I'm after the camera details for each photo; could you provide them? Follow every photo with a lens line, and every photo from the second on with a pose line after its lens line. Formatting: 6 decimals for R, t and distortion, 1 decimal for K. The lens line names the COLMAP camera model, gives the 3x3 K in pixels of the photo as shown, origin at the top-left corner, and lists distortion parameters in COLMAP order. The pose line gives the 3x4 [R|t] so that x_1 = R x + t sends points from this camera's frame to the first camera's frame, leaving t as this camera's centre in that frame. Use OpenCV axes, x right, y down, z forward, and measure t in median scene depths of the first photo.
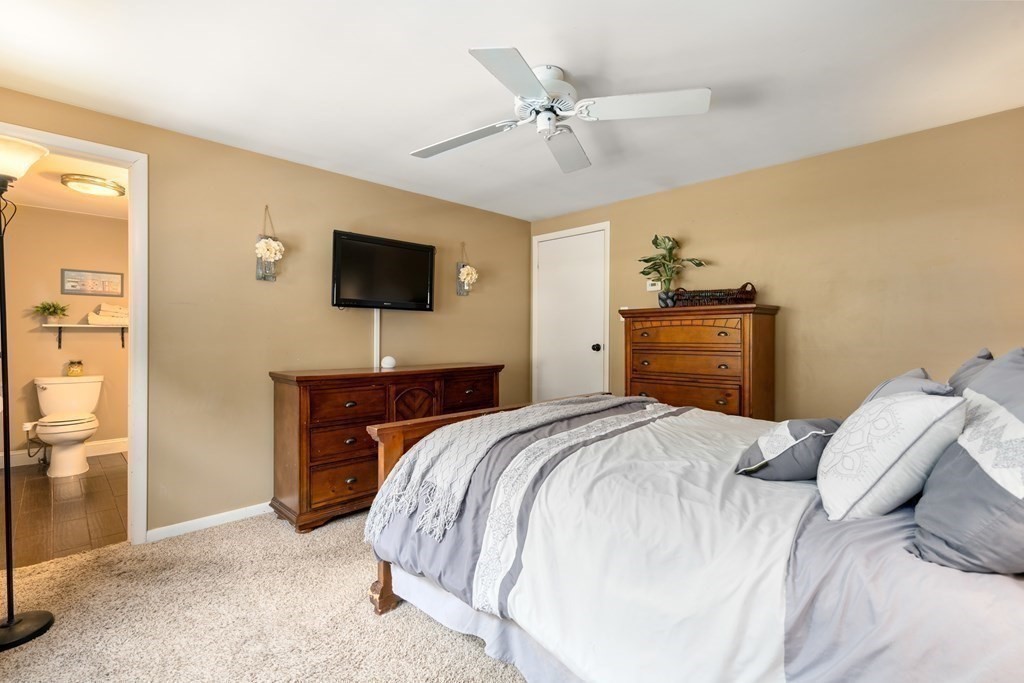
lens RADIAL K [[467.8, 0, 510.7], [0, 467.8, 339.2], [0, 0, 1]] dist [-0.003807, -0.000044]
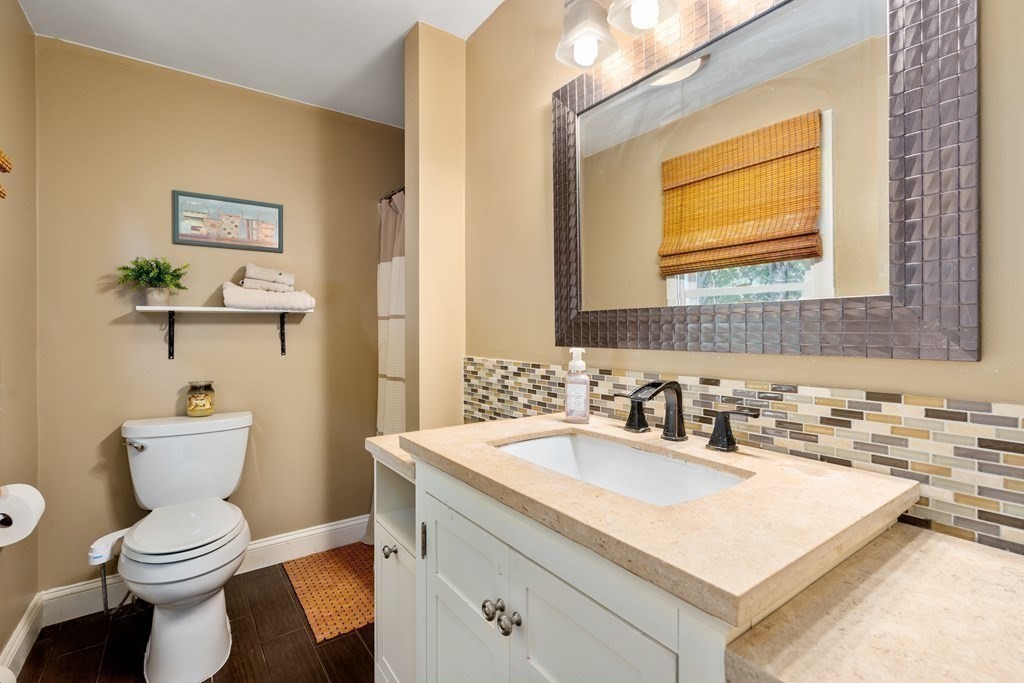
lens RADIAL K [[467.8, 0, 507.7], [0, 467.8, 333.4], [0, 0, 1]] dist [-0.003807, -0.000044]
pose [[0.988365, -0.003751, -0.152056, -0.554834], [0.004737, 0.999970, 0.006125, -0.006339], [0.152029, -0.006775, 0.988353, 0.581001]]
